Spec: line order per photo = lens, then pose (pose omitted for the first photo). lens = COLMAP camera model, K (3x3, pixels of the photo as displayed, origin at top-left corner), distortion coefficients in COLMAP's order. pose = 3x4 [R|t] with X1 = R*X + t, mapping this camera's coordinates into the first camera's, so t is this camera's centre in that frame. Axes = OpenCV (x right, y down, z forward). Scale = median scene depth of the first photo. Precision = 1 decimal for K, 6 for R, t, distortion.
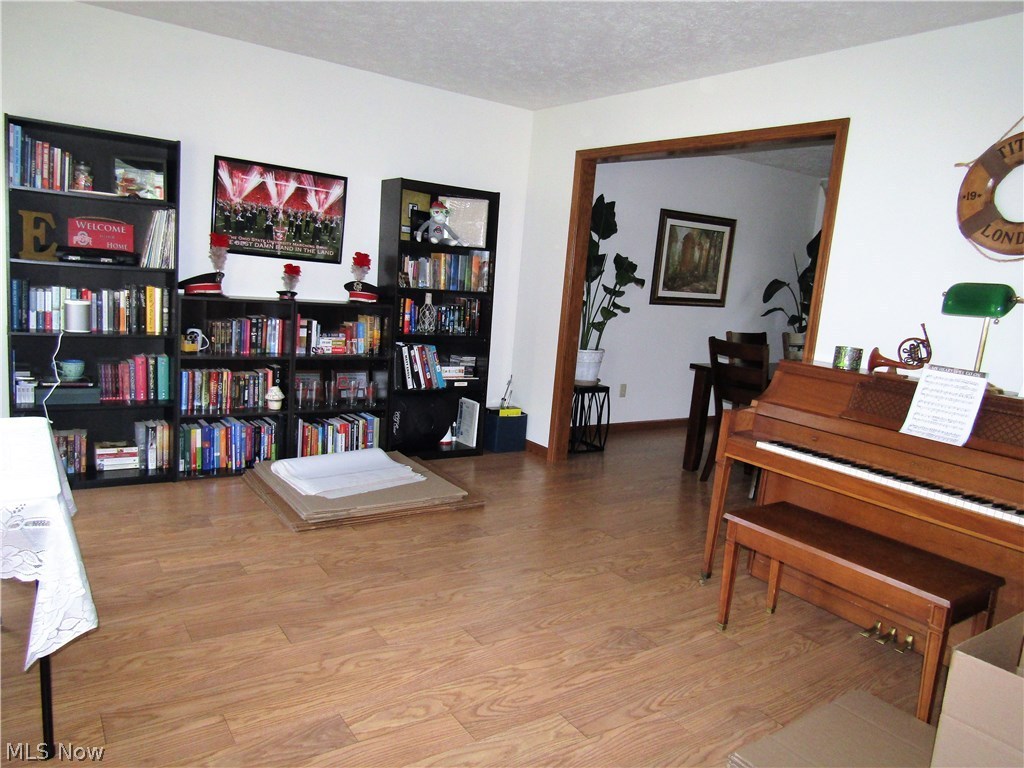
lens RADIAL K [[731.6, 0, 509.3], [0, 731.6, 383.4], [0, 0, 1]] dist [0.000820, -0.002534]
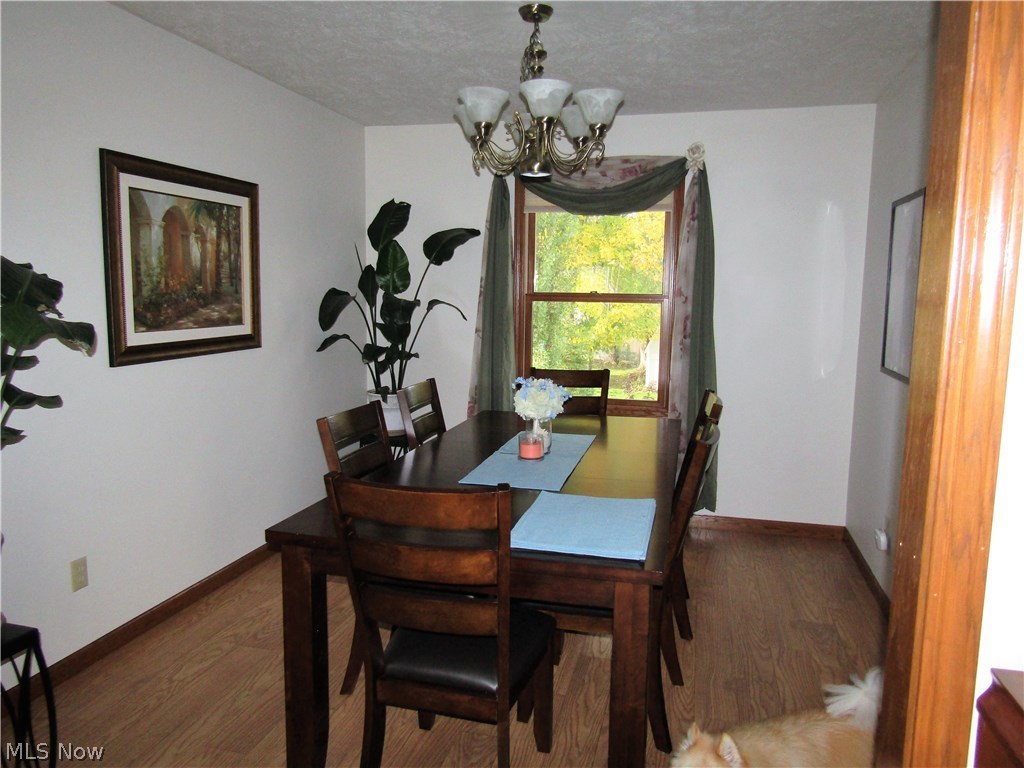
lens RADIAL K [[731.6, 0, 507.5], [0, 731.6, 387.5], [0, 0, 1]] dist [0.000820, -0.002534]
pose [[0.757008, -0.159040, 0.633754, 0.086769], [0.156557, 0.985821, 0.060387, -0.081536], [-0.634372, 0.053505, 0.771174, 0.484720]]
